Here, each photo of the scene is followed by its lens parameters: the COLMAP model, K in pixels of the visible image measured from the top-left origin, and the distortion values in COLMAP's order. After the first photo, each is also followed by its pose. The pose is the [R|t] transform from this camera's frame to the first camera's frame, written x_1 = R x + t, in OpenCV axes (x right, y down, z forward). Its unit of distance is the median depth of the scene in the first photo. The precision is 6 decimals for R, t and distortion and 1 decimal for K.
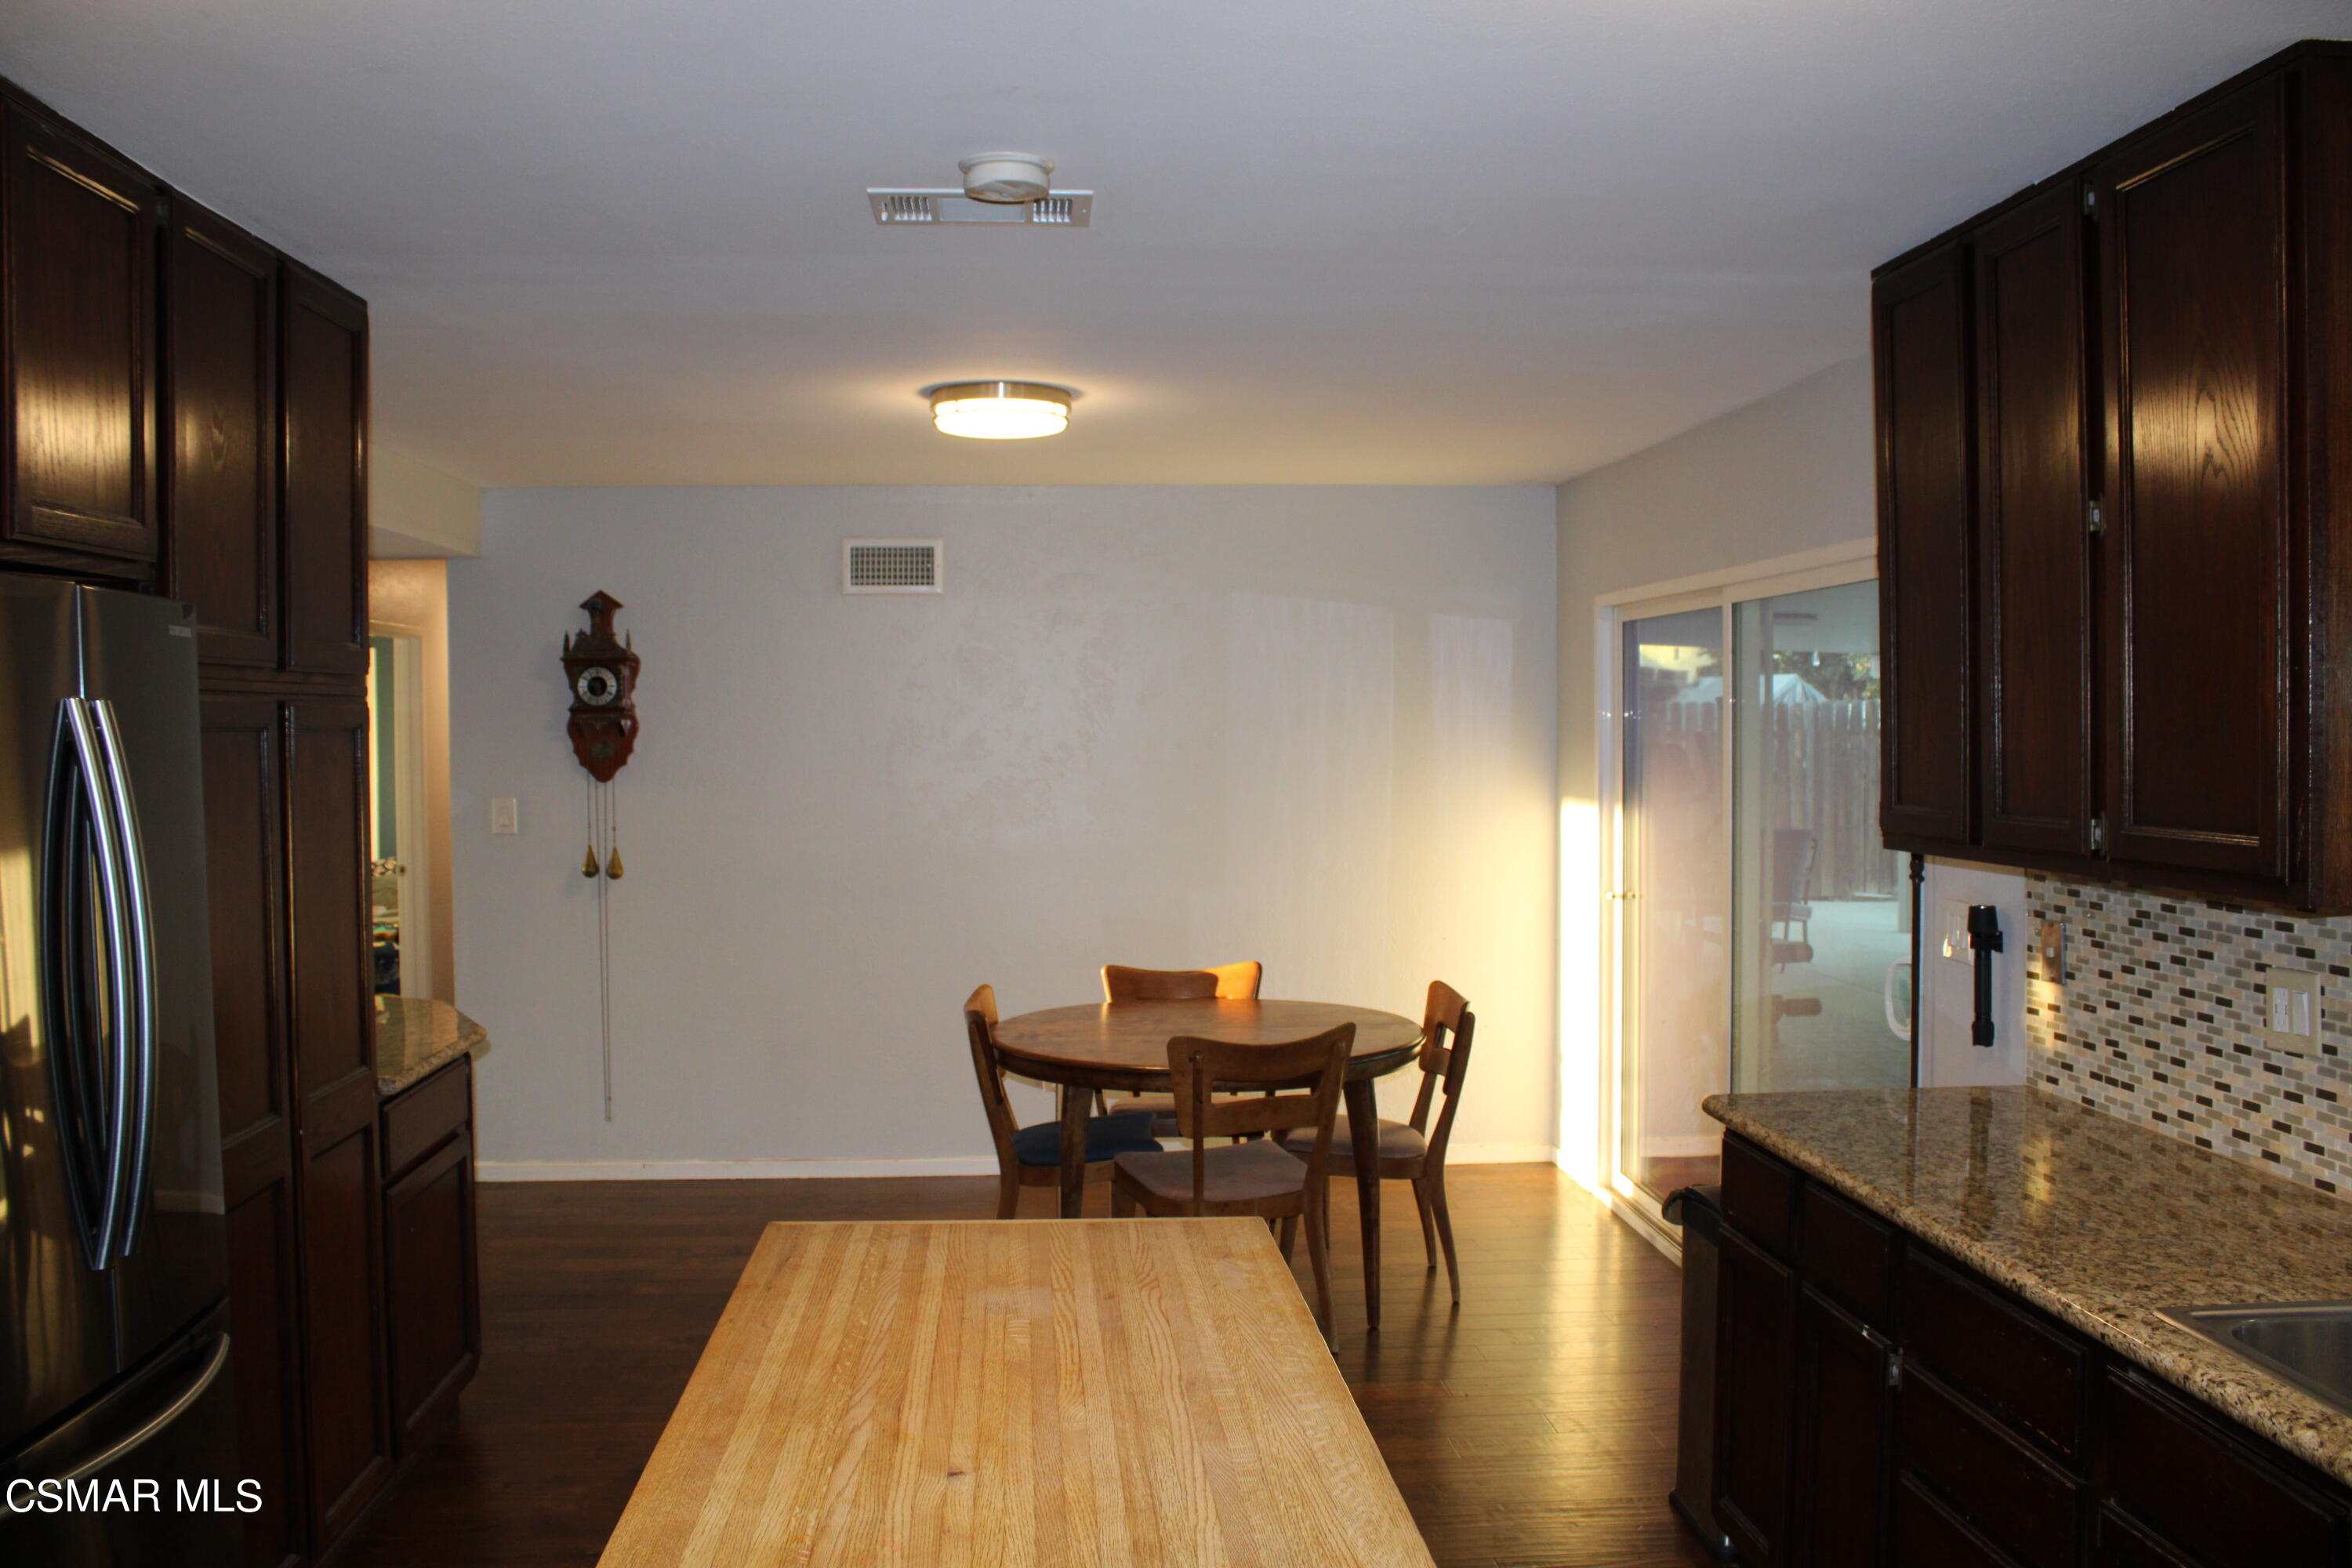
lens RADIAL K [[1948.8, 0, 1176.0], [0, 1948.8, 784.0], [0, 0, 1]] dist [-0.169472, 0.151688]
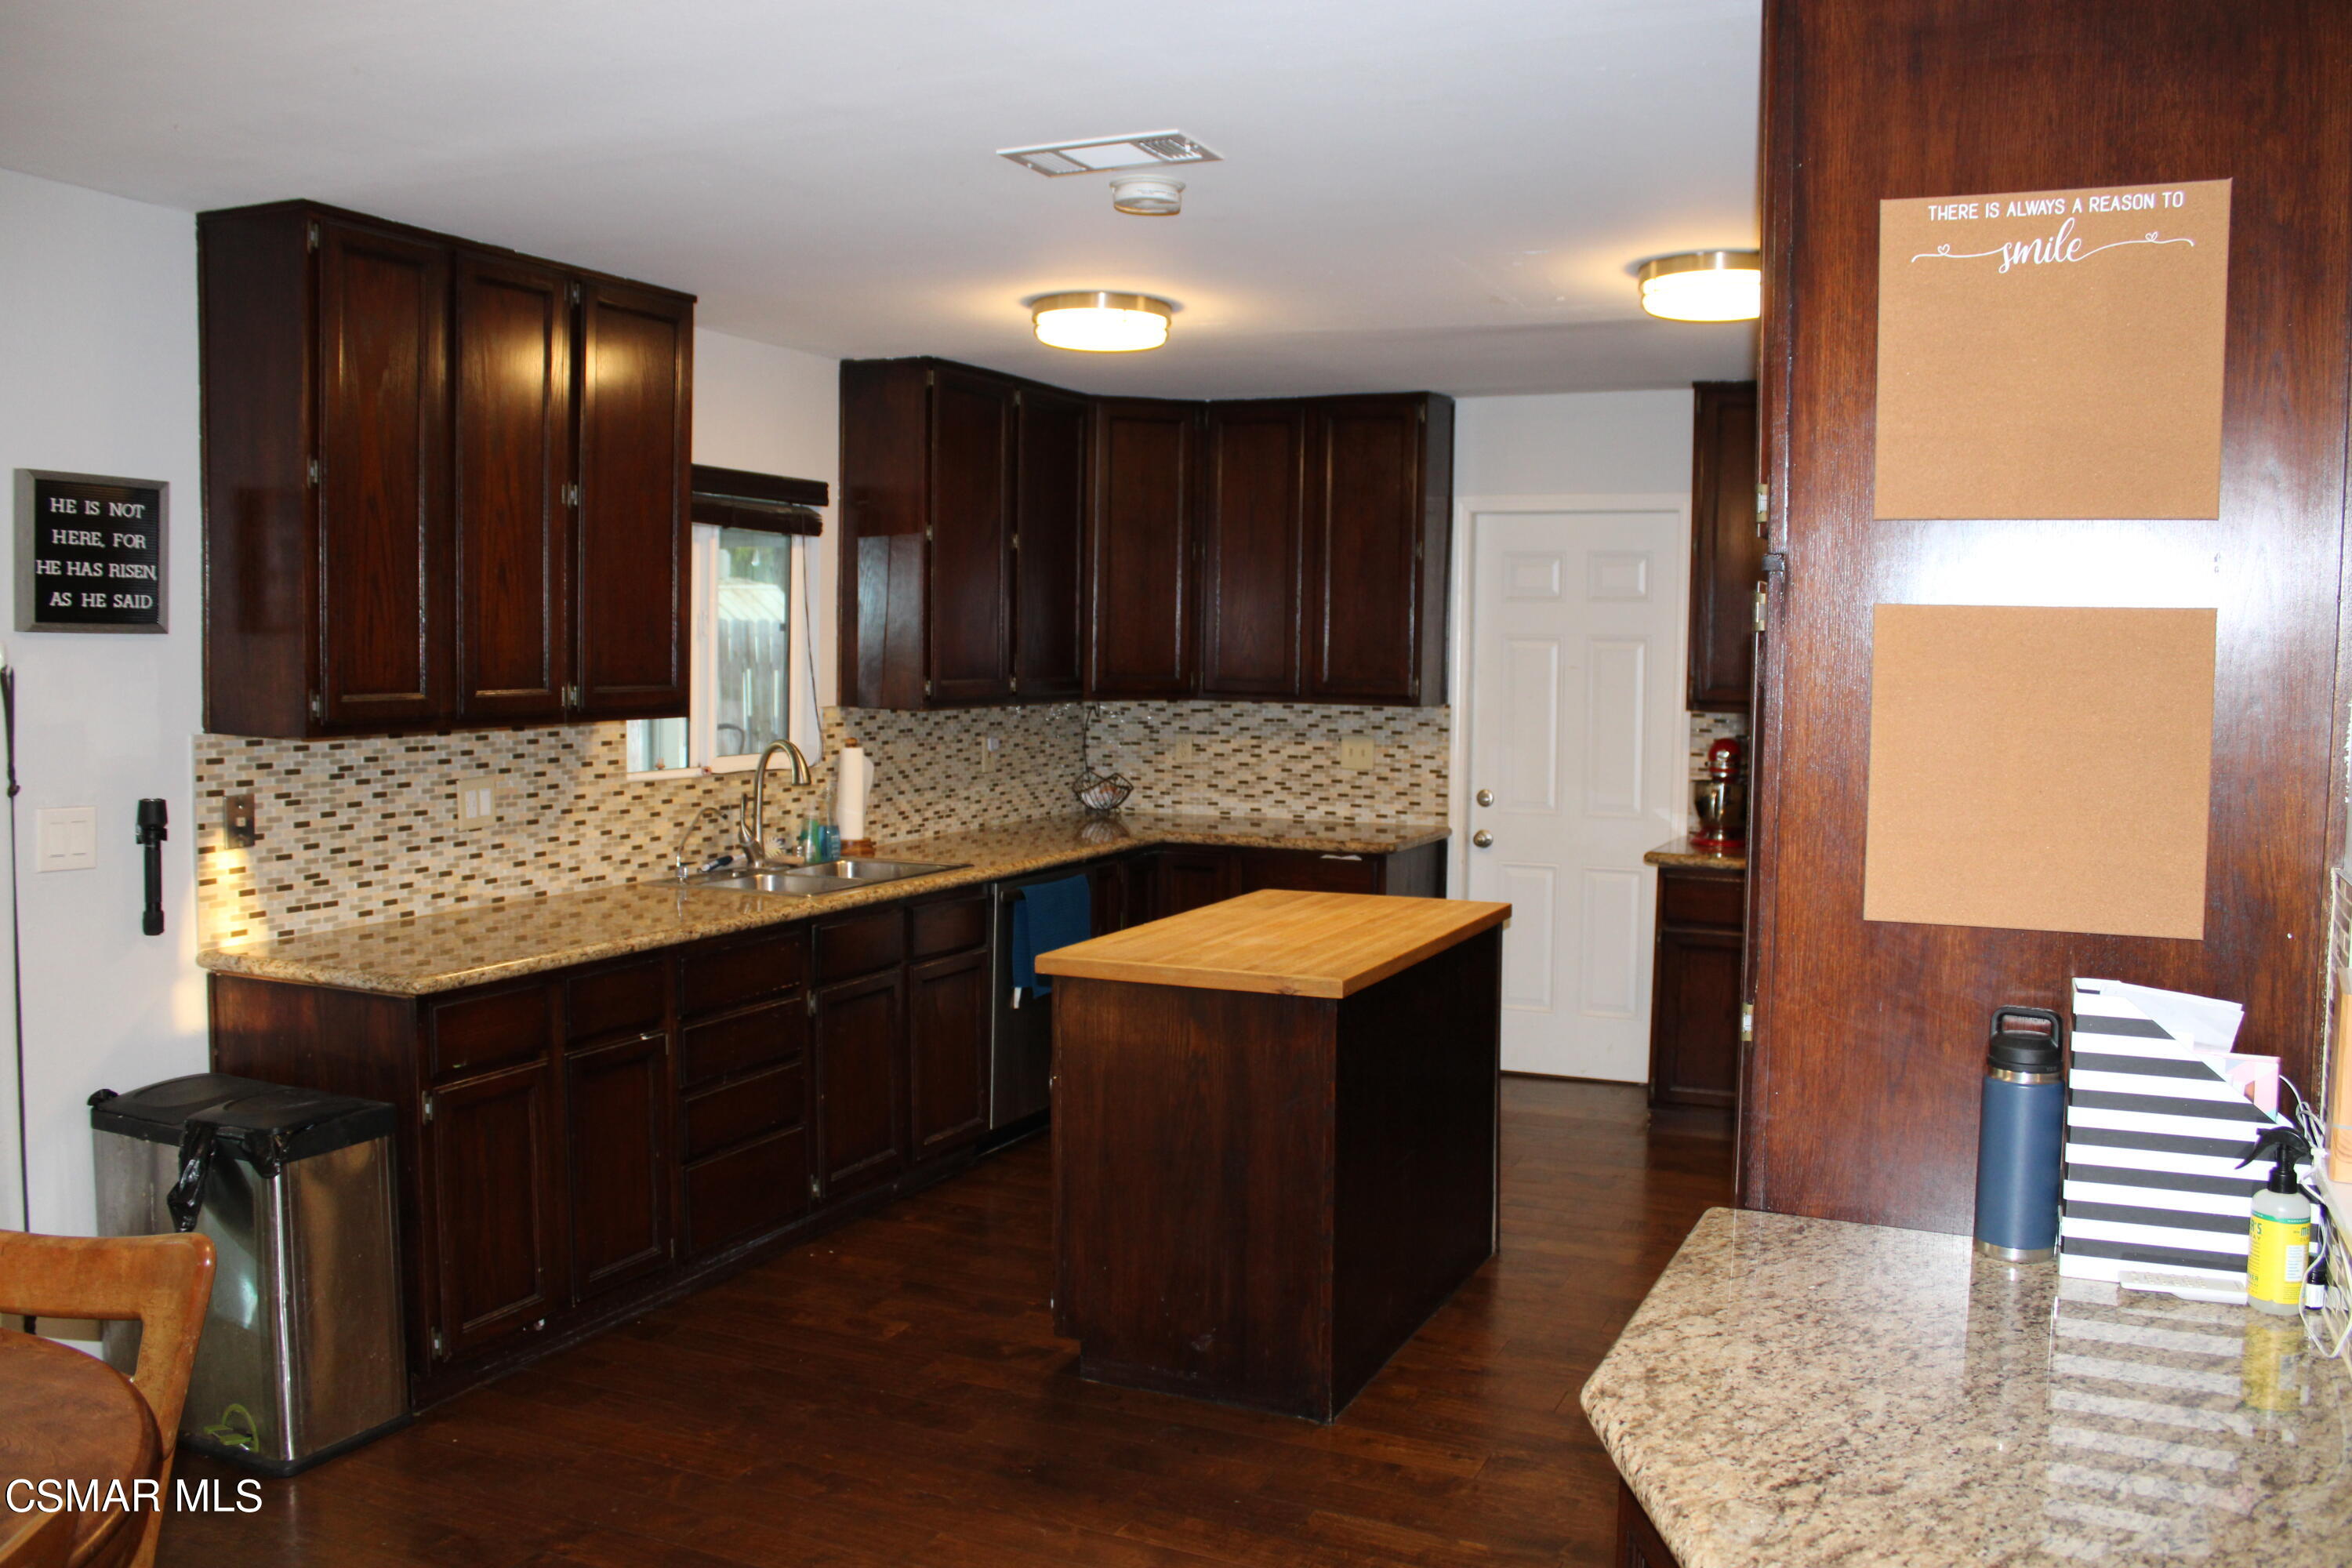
lens RADIAL K [[1948.8, 0, 1176.0], [0, 1948.8, 784.0], [0, 0, 1]] dist [-0.169472, 0.151688]
pose [[-0.877380, -0.041135, 0.478030, -0.675507], [0.005710, 0.995352, 0.096132, -0.047545], [-0.479763, 0.087074, -0.873067, 1.991152]]
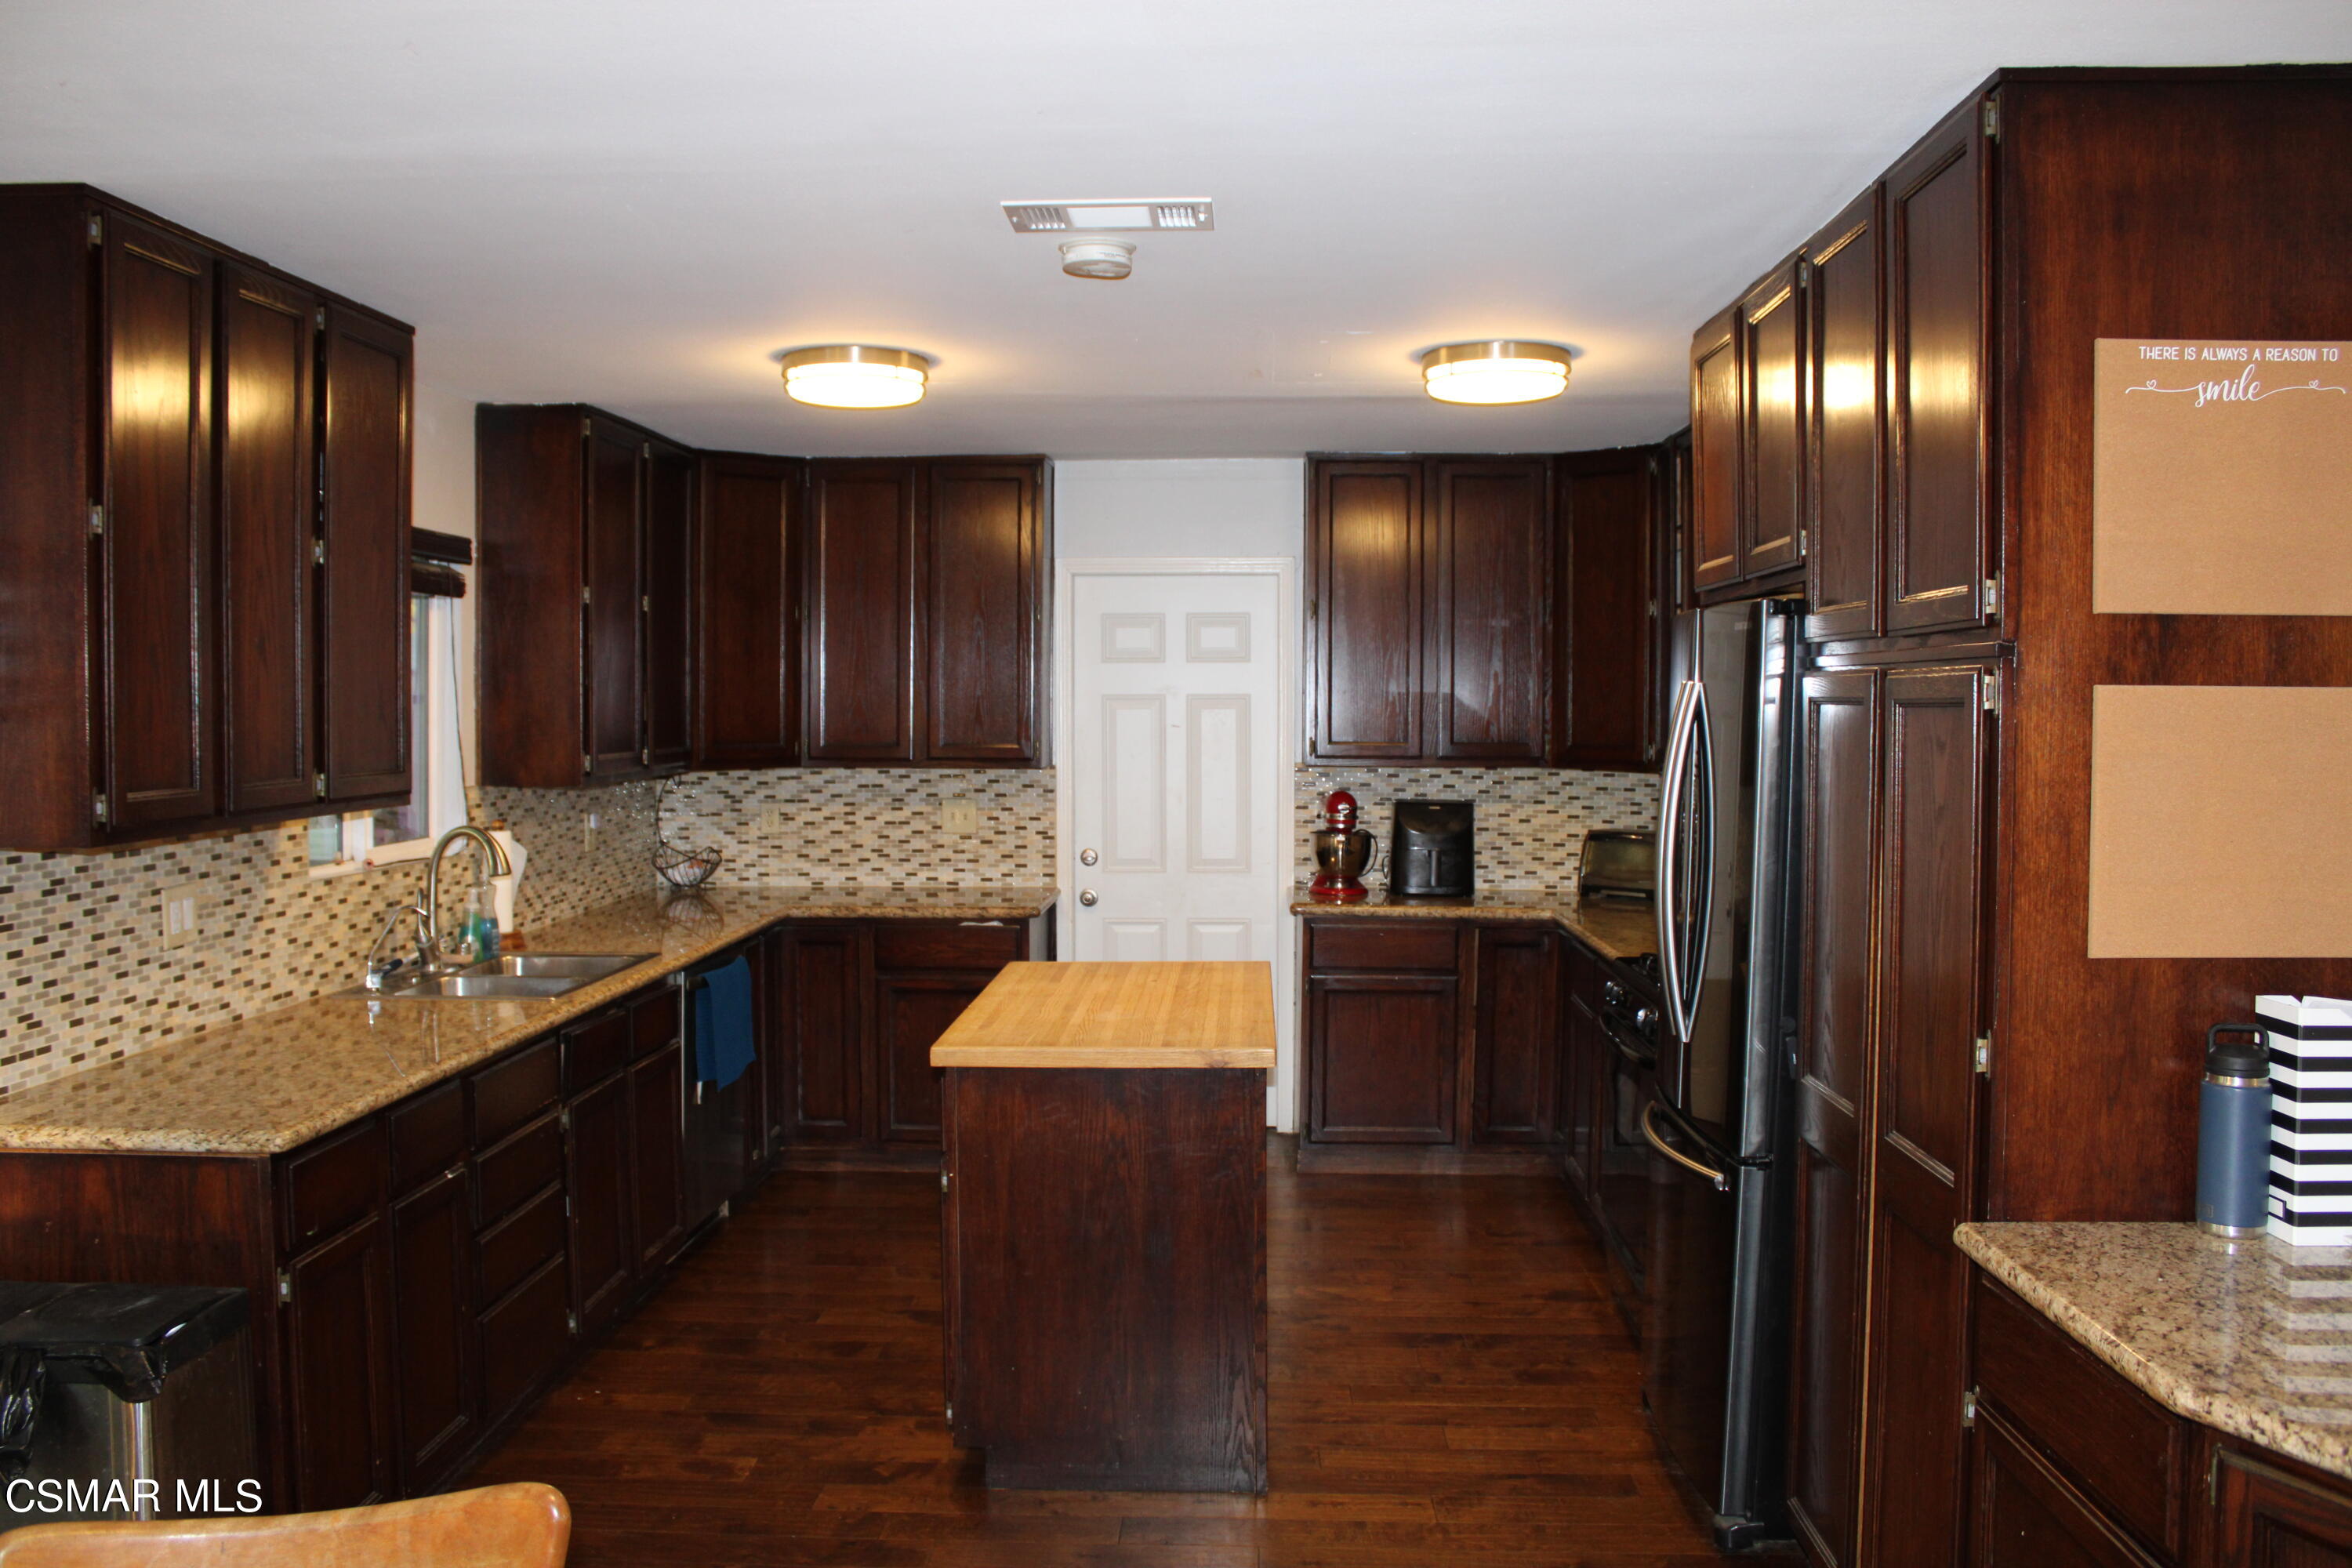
lens RADIAL K [[1948.8, 0, 1176.0], [0, 1948.8, 784.0], [0, 0, 1]] dist [-0.169472, 0.151688]
pose [[-0.993704, -0.001422, 0.112027, -0.258710], [0.006819, 0.997298, 0.073144, -0.064429], [-0.111828, 0.073447, -0.991010, 2.096337]]
